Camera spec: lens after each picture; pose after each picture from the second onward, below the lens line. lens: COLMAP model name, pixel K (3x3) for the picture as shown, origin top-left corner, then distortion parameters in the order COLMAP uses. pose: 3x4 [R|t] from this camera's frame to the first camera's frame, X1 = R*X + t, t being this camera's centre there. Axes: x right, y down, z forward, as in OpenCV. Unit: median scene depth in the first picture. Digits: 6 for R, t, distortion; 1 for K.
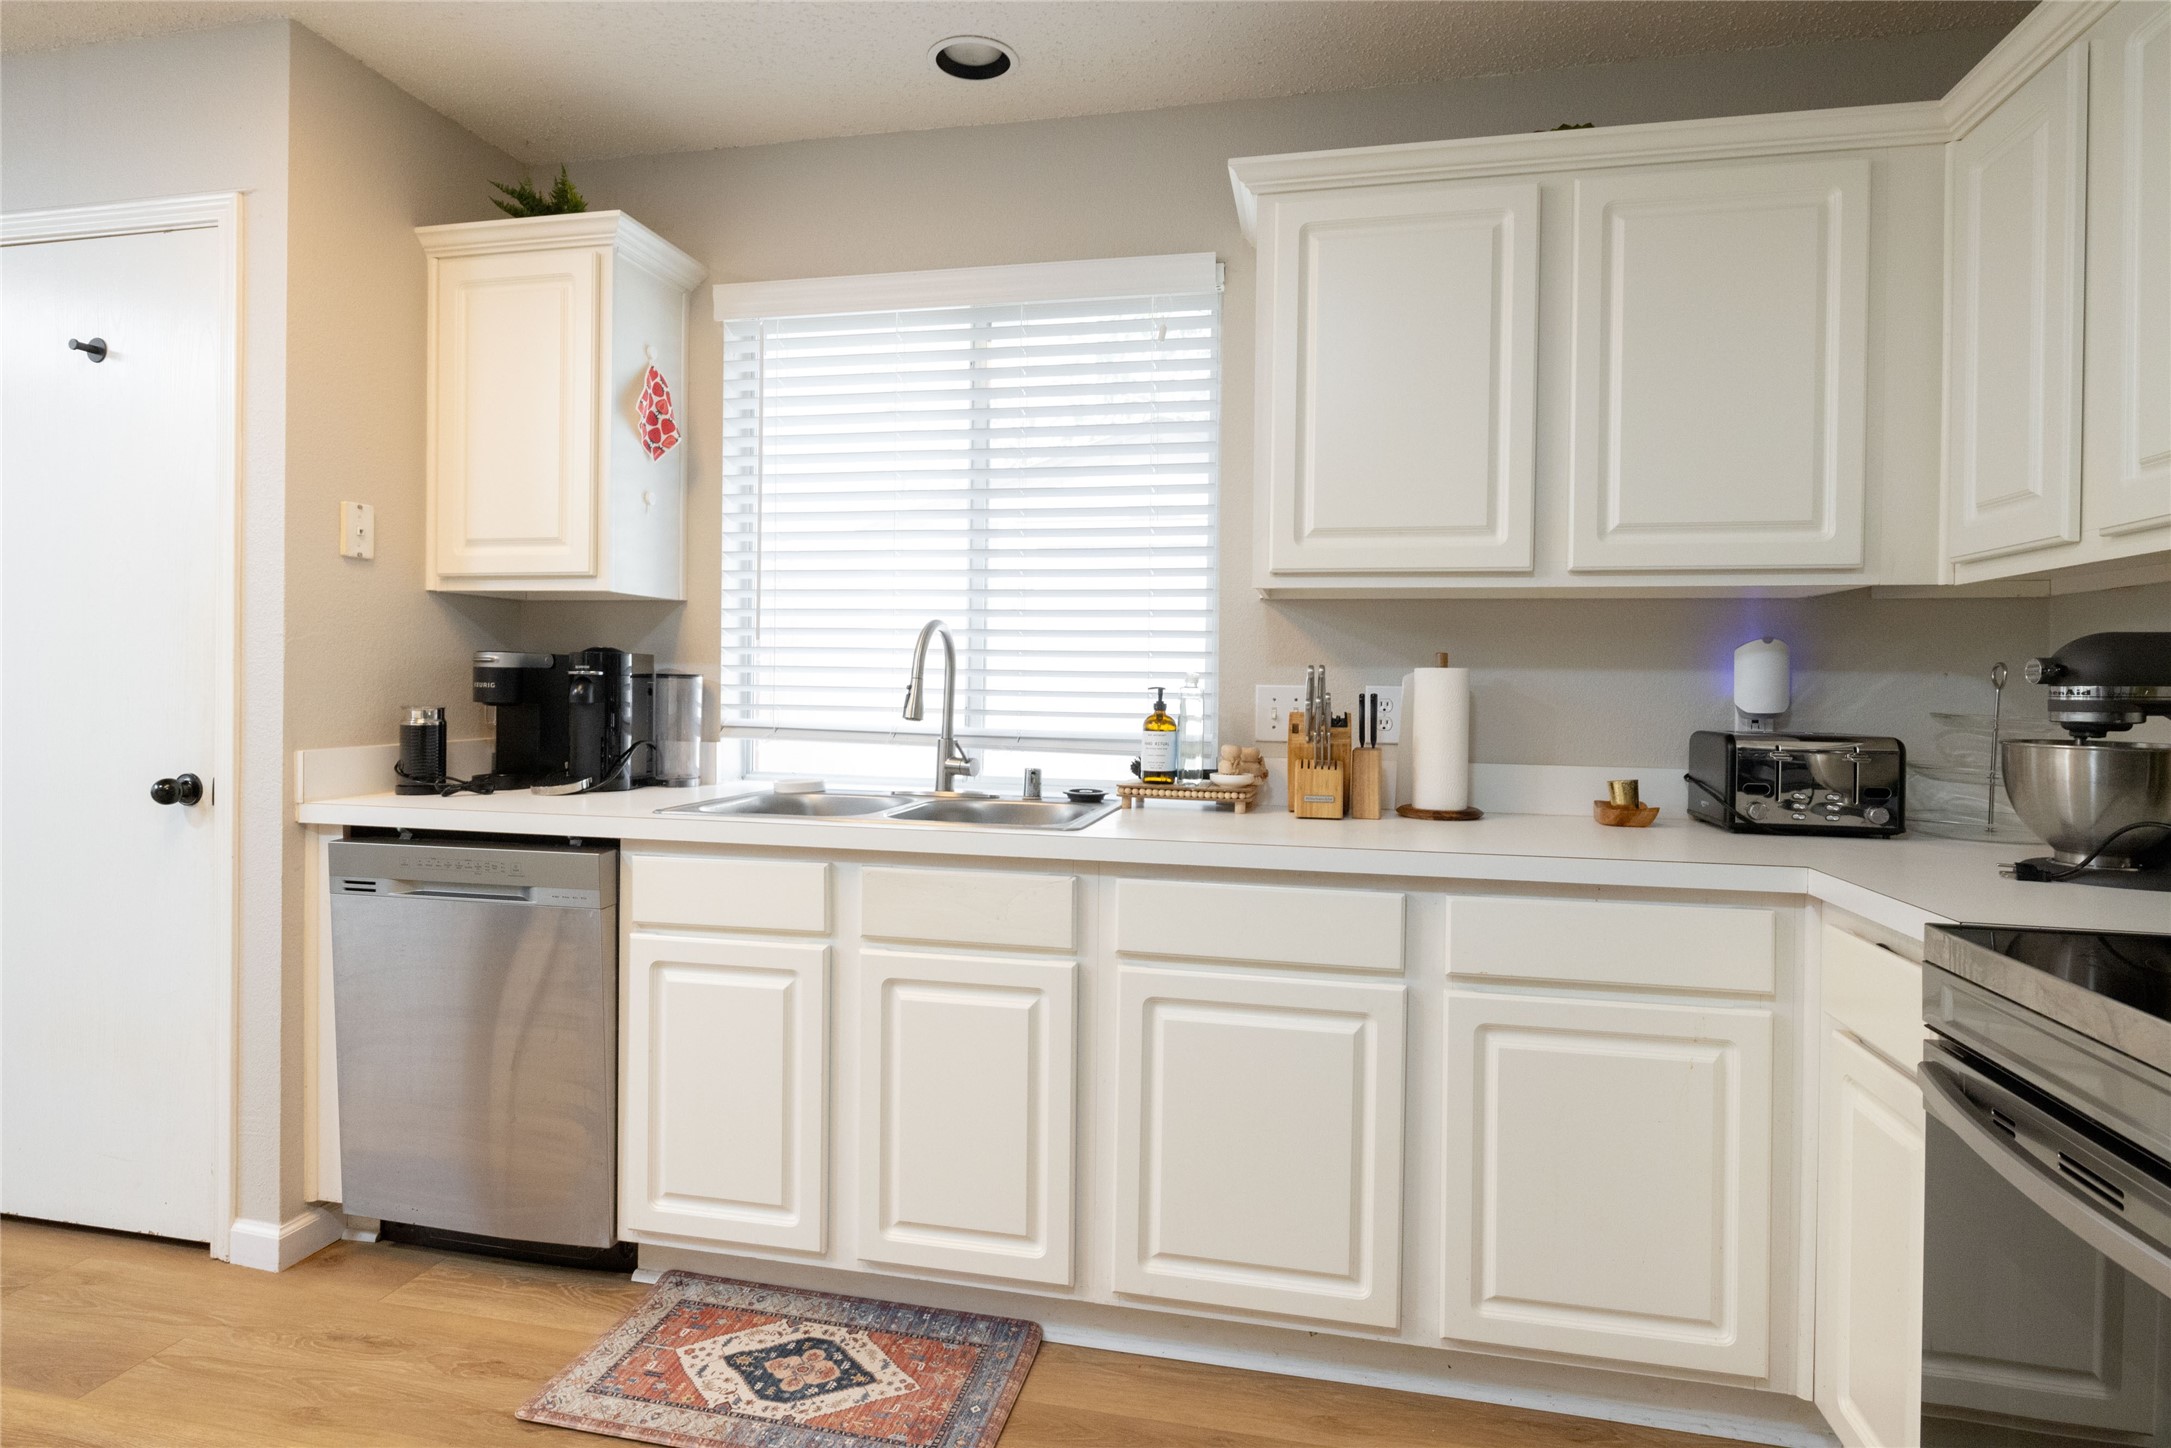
lens RADIAL K [[1153.9, 0, 1072.2], [0, 1153.9, 692.0], [0, 0, 1]] dist [0.000338, 0.000181]
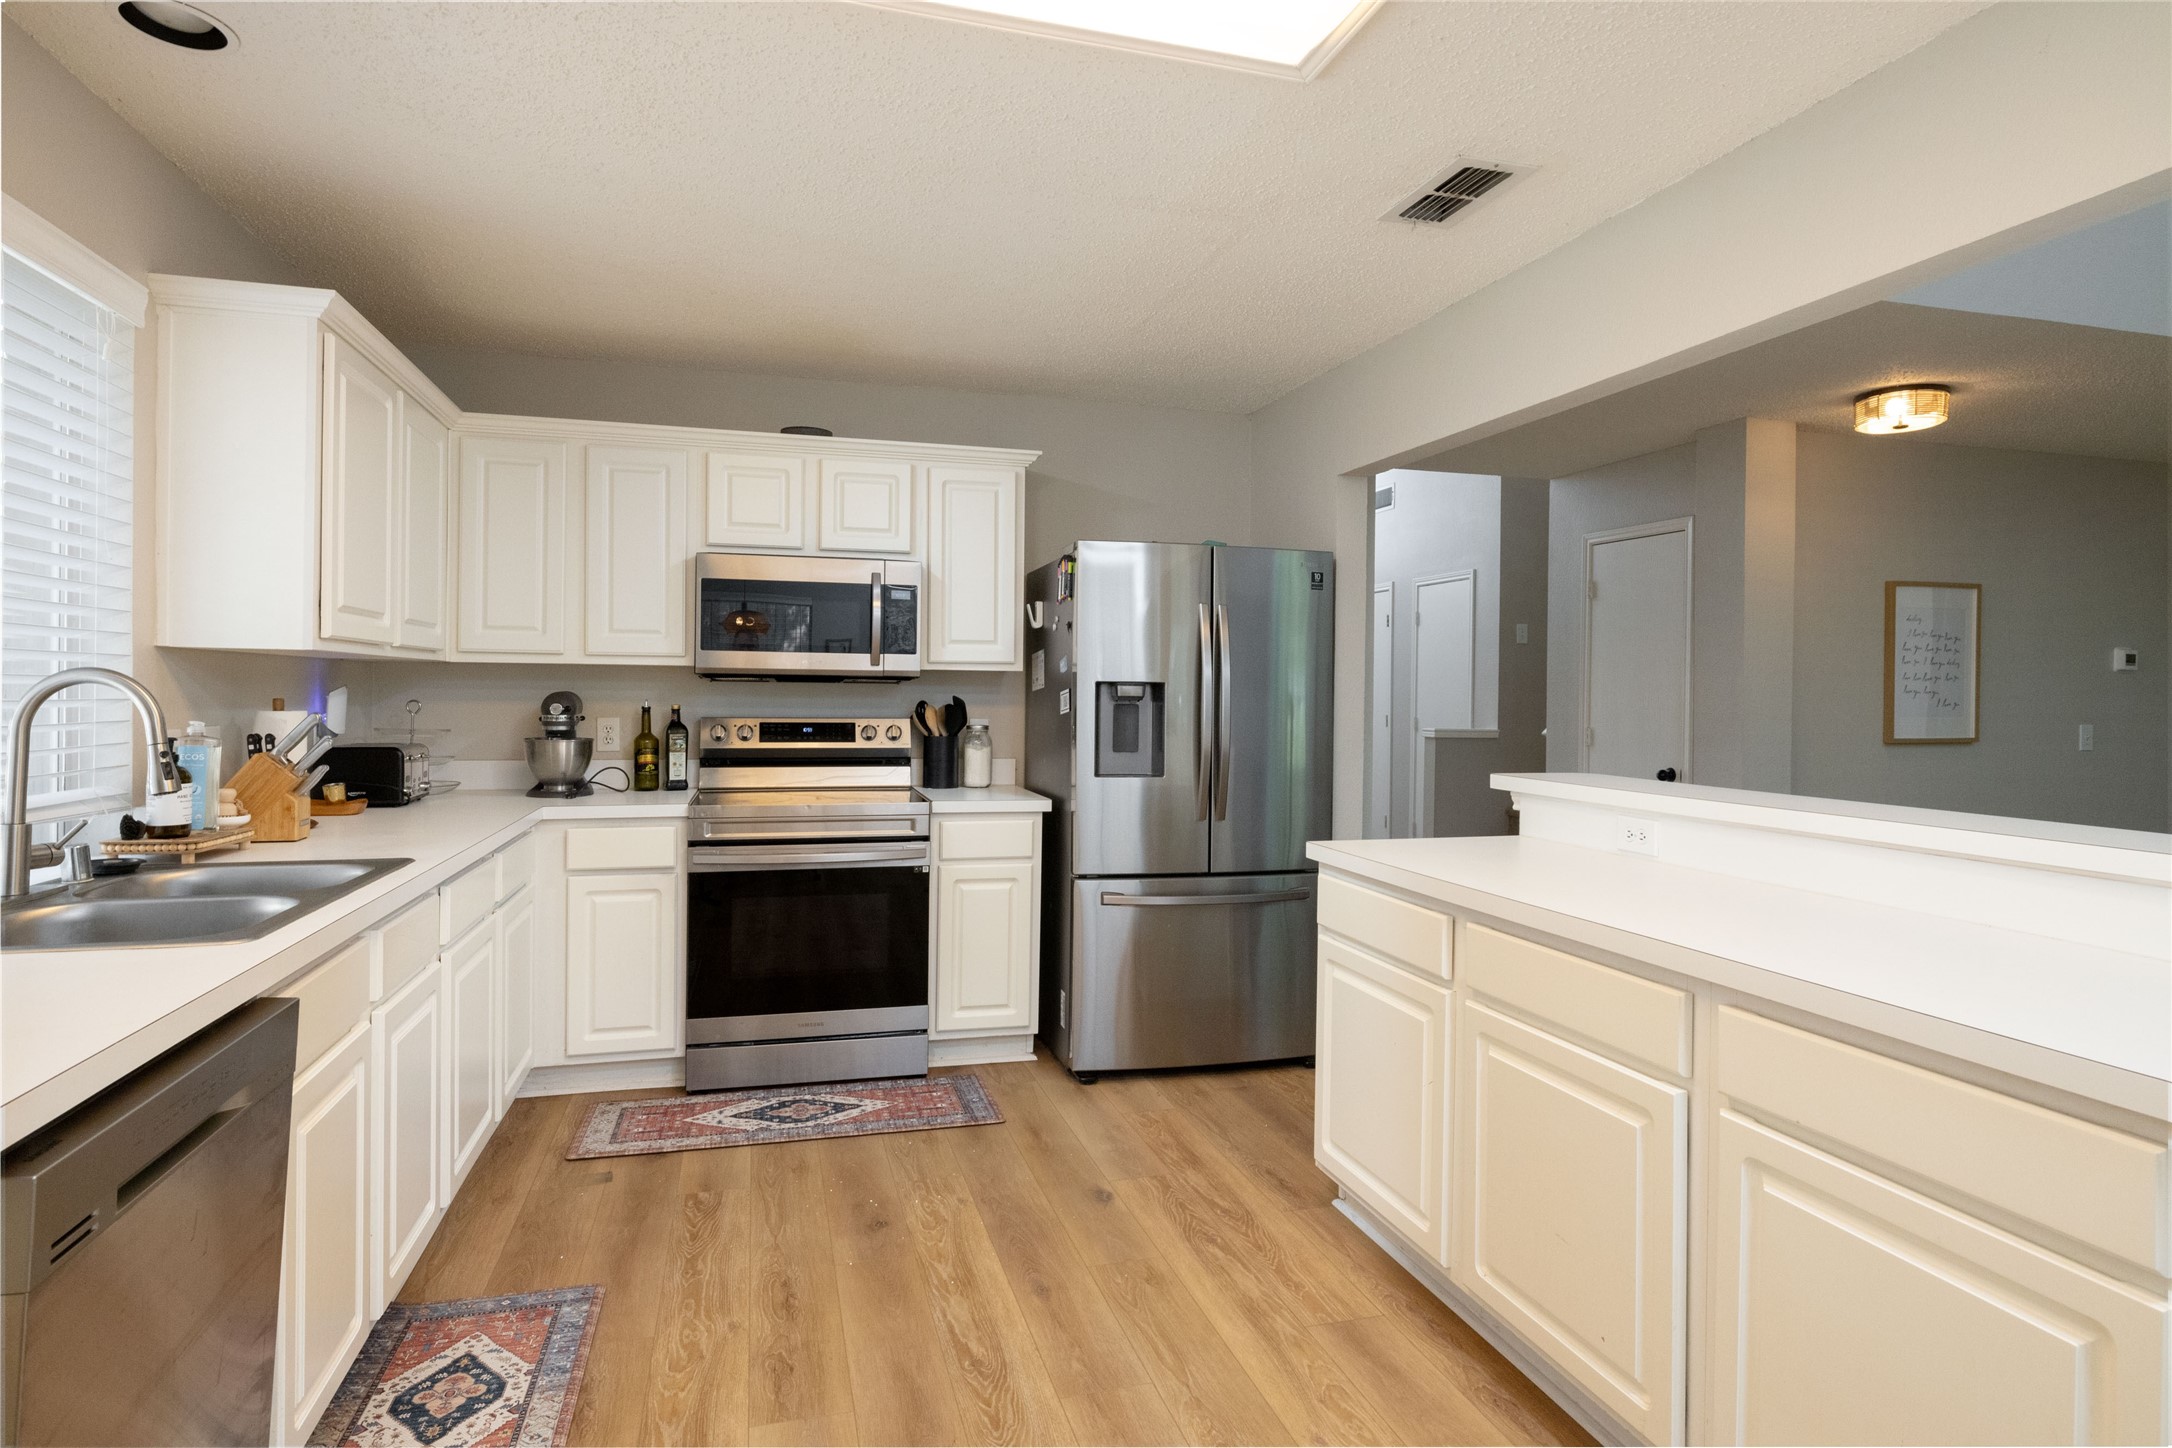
lens RADIAL K [[1154.4, 0, 1065.9], [0, 1154.4, 696.8], [0, 0, 1]] dist [0.000338, 0.000181]
pose [[-0.461308, -0.021344, 0.886983, -1.202368], [-0.008140, 0.999770, 0.019824, -0.068676], [-0.887203, 0.001925, -0.461376, 0.831254]]
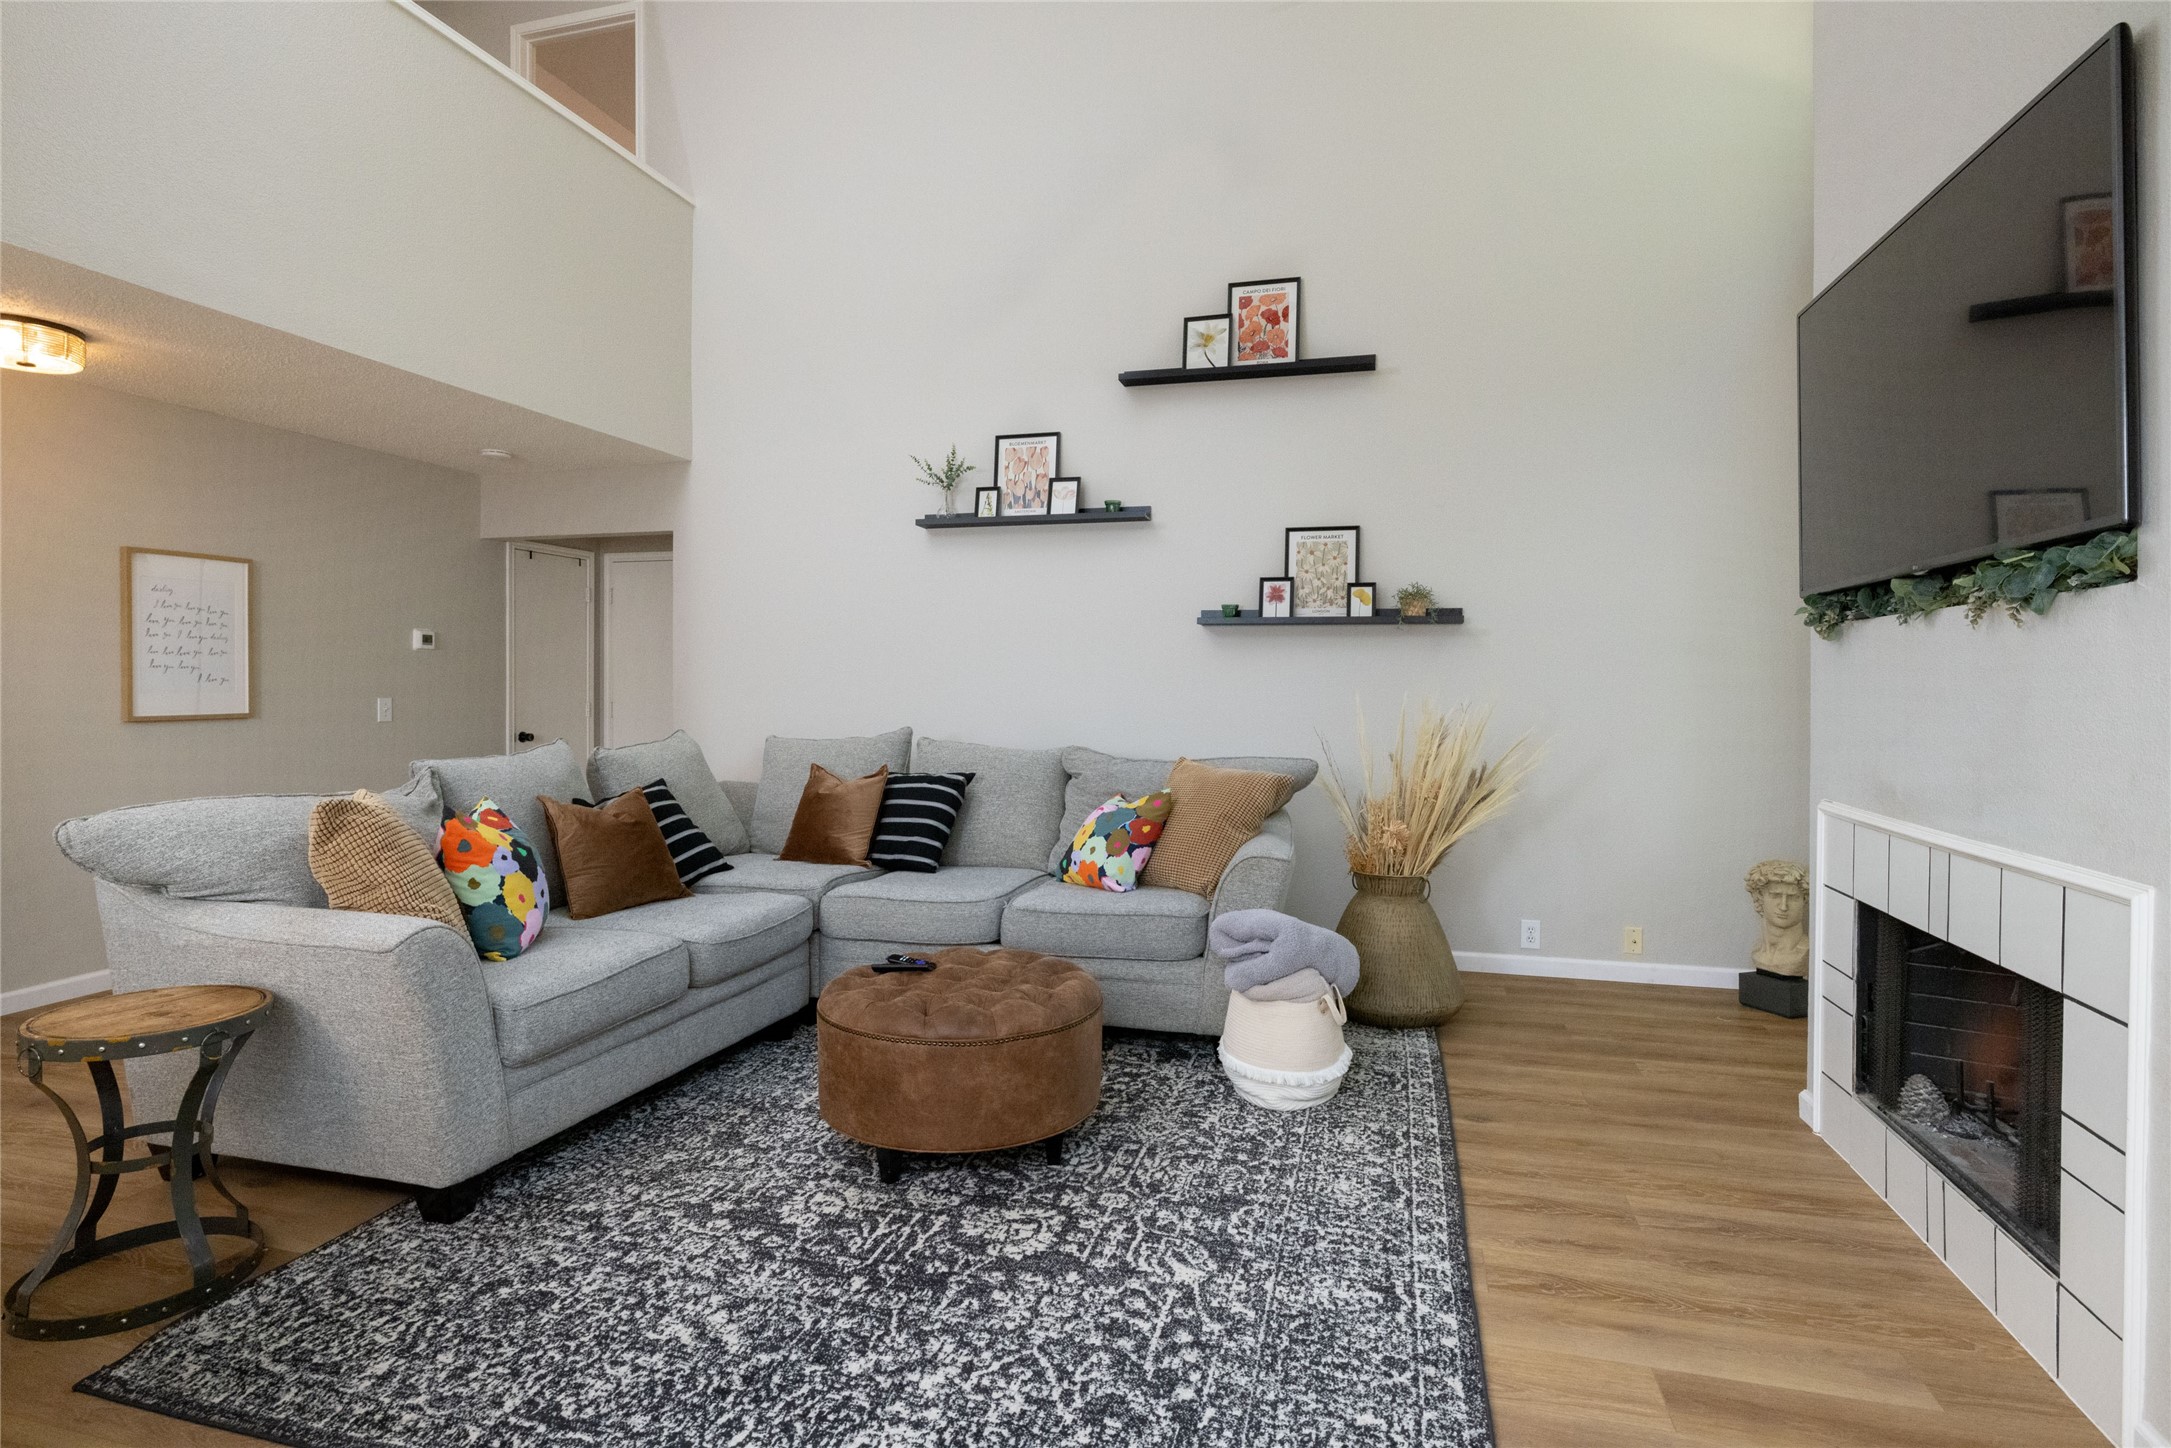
lens RADIAL K [[1062.0, 0, 1121.1], [0, 1062.0, 704.9], [0, 0, 1]] dist [-0.007950, 0.000945]
pose [[-0.998268, -0.017426, 0.056195, -1.858722], [-0.015838, 0.999466, 0.028574, -0.059757], [-0.056663, 0.027634, -0.998011, 0.175658]]
